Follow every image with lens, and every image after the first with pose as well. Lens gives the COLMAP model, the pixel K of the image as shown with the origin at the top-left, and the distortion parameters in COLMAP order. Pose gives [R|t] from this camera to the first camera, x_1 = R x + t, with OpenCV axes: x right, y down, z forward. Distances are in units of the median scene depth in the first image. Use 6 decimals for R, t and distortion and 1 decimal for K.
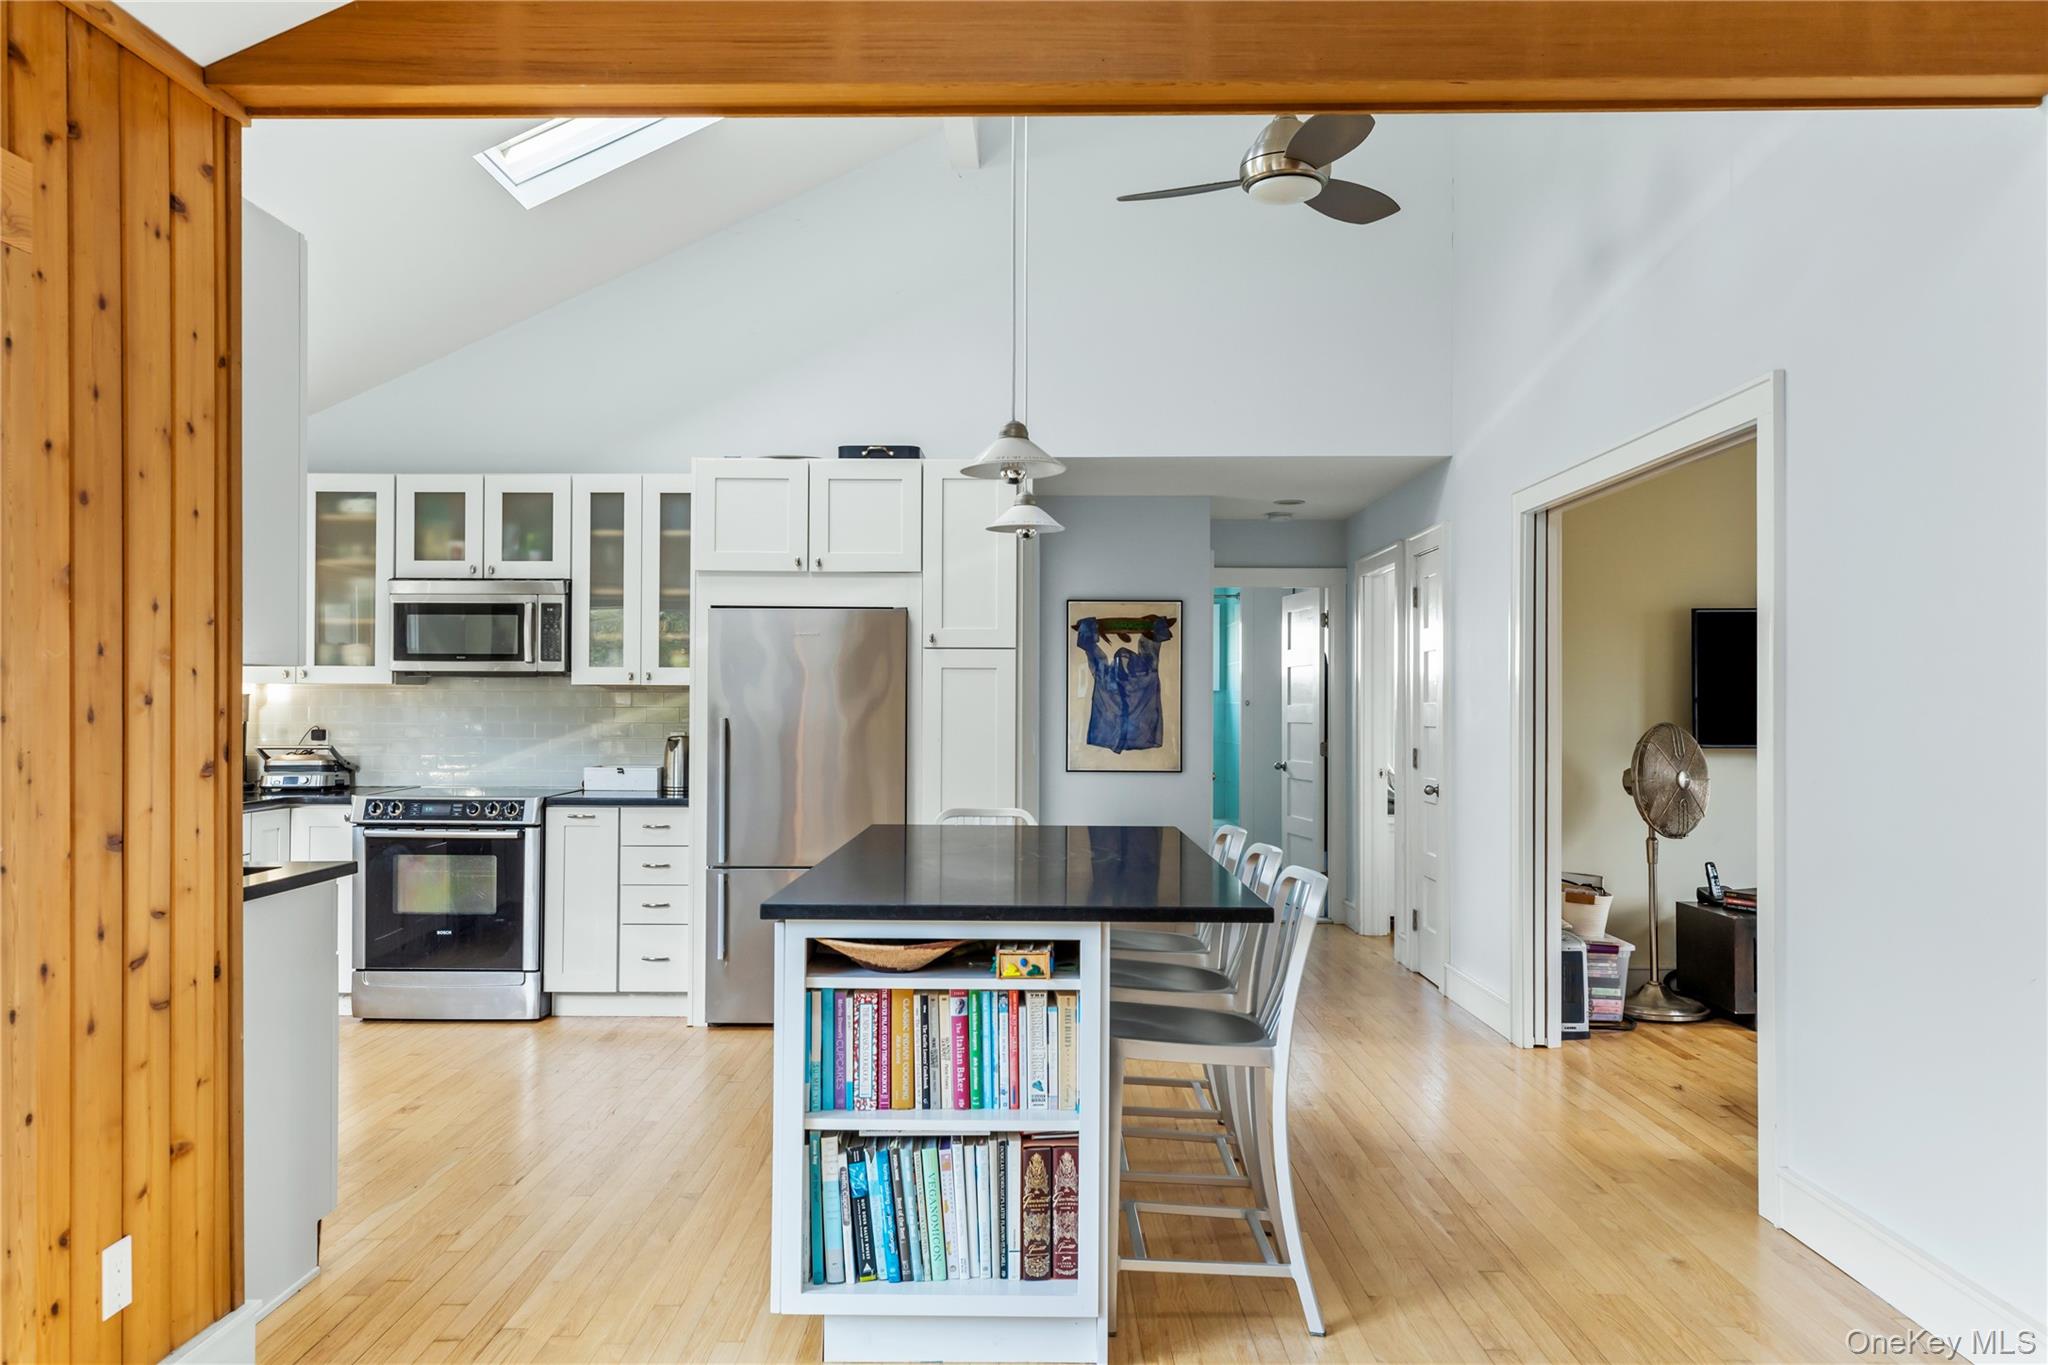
lens RADIAL K [[1397.2, 0, 1011.1], [0, 1397.2, 735.8], [0, 0, 1]] dist [0.001659, 0.009433]
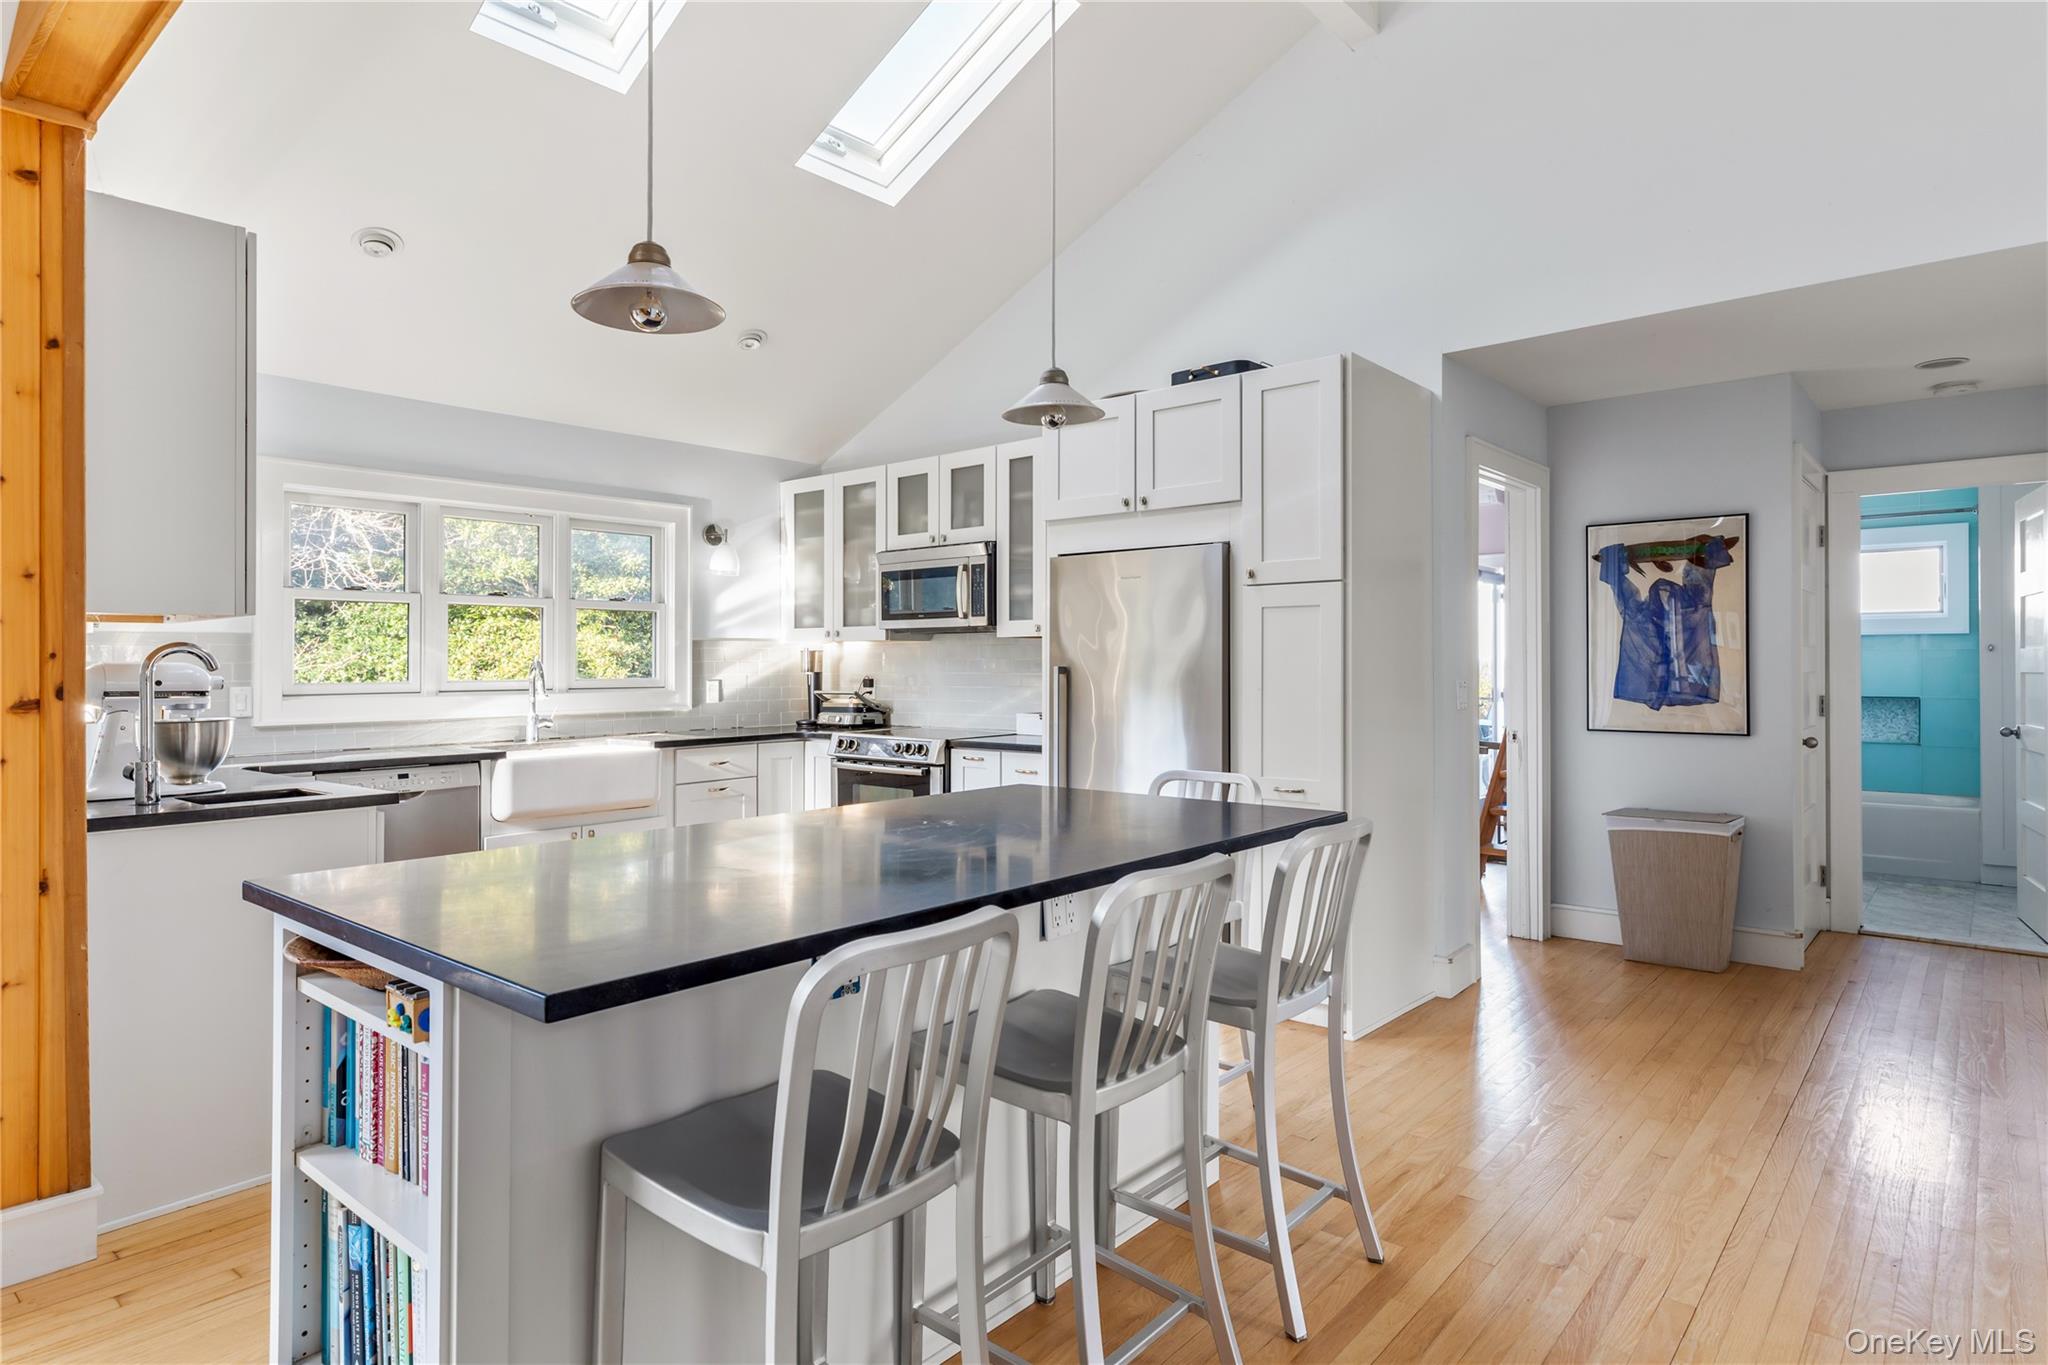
lens RADIAL K [[1117.6, 0, 1029.6], [0, 1117.6, 683.0], [0, 0, 1]] dist [-0.002773, 0.000246]
pose [[0.773792, 0.002821, -0.633434, 0.261501], [-0.006002, 0.999978, -0.002879, 0.001368], [0.633412, 0.006030, 0.773792, 0.344747]]
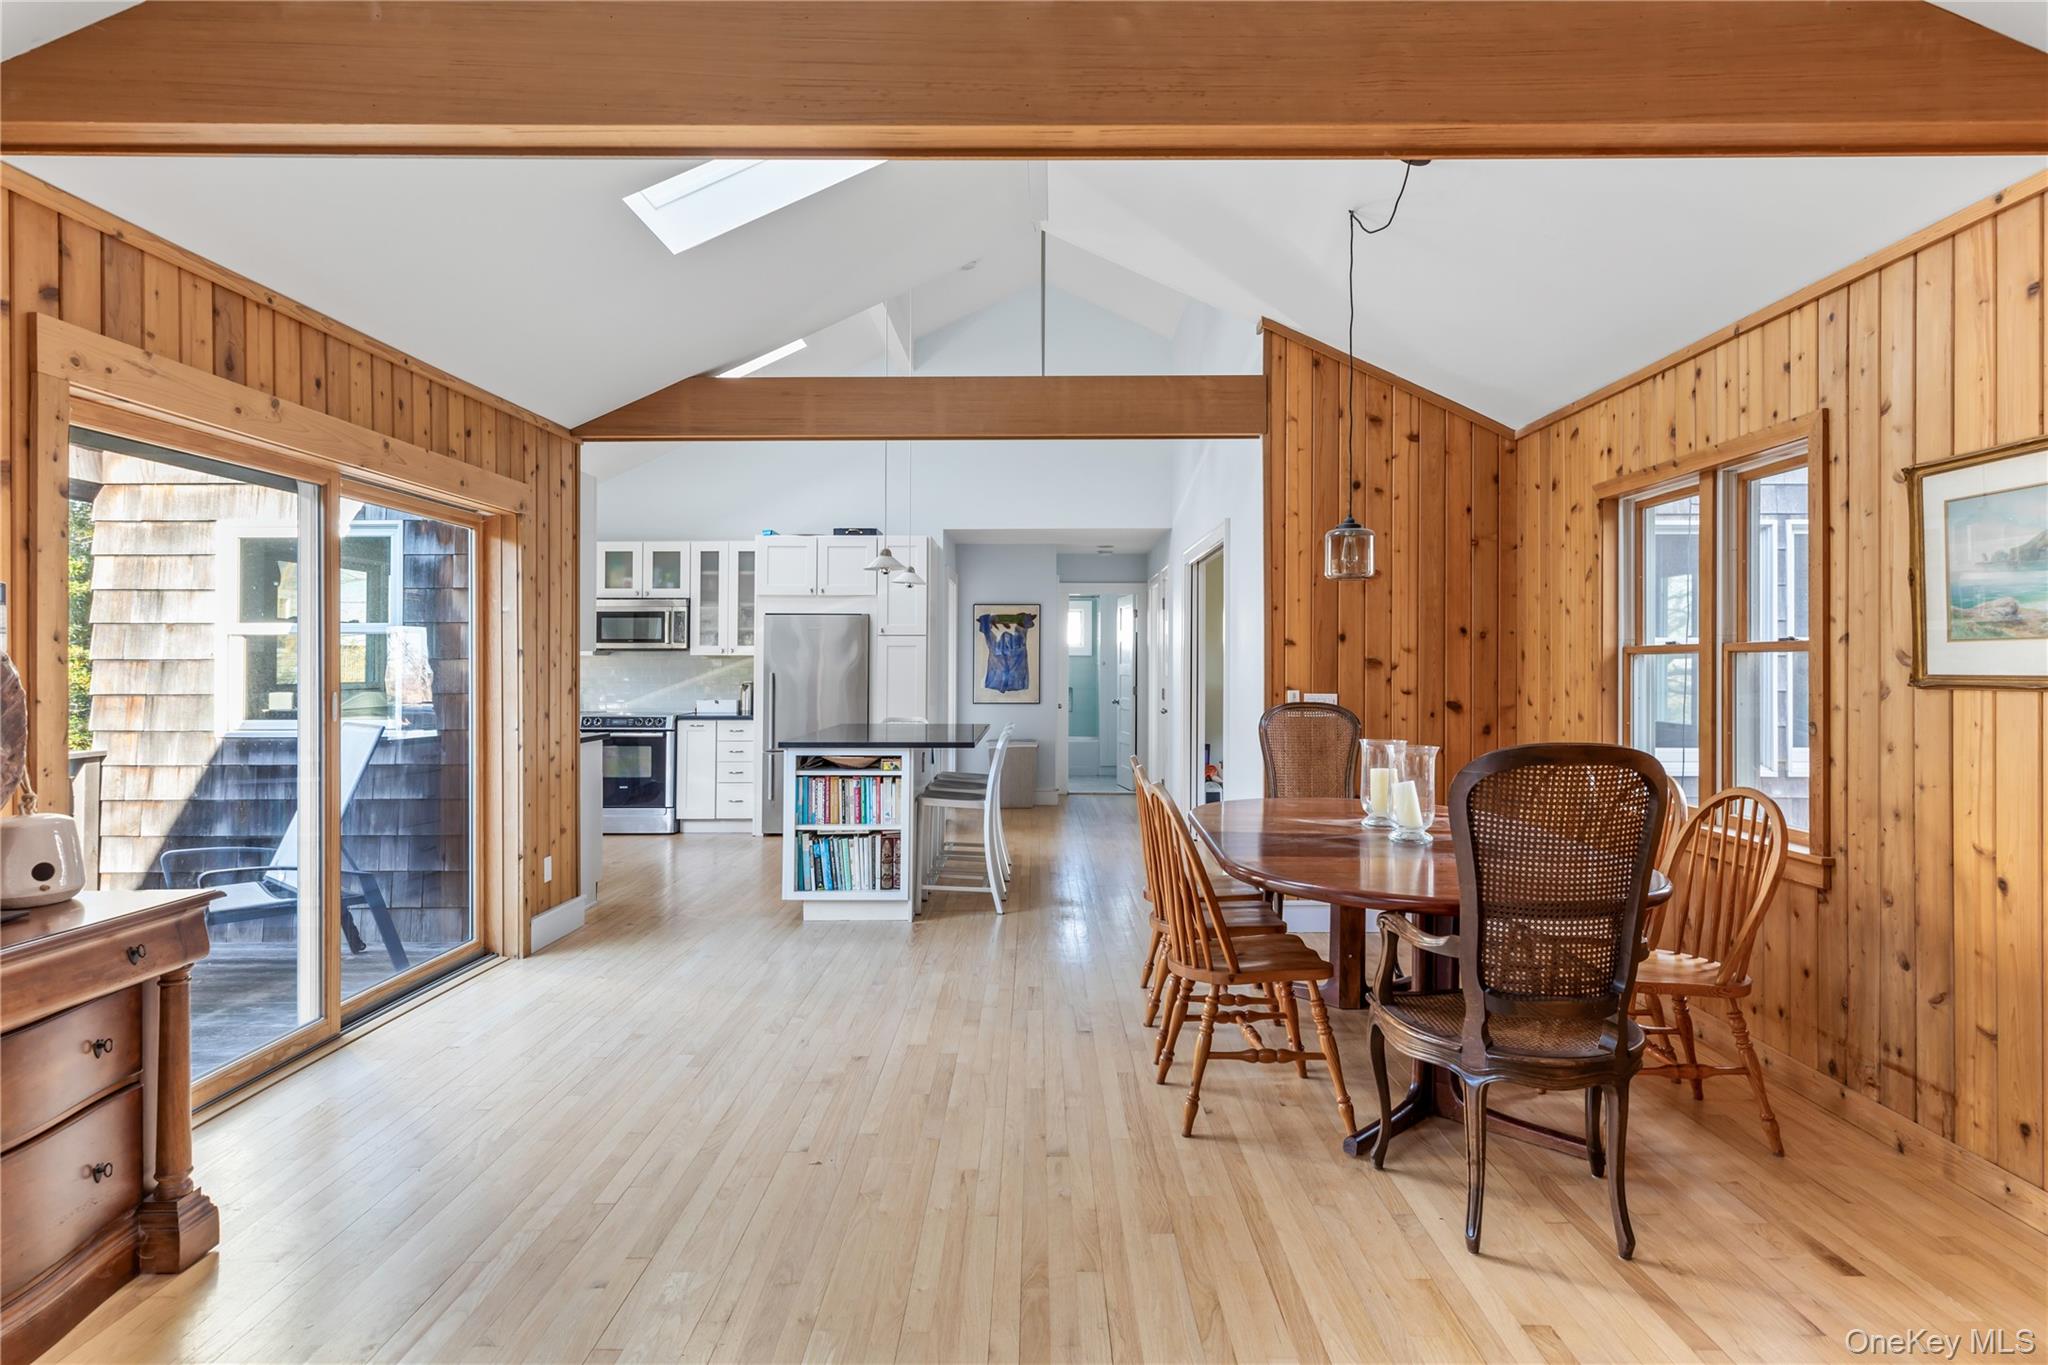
lens RADIAL K [[1117.6, 0, 1027.3], [0, 1117.6, 667.5], [0, 0, 1]] dist [-0.002773, 0.000246]
pose [[0.999947, -0.002978, 0.009841, 0.117733], [0.003171, 0.999801, -0.019678, 0.010592], [-0.009781, 0.019708, 0.999758, -0.485320]]
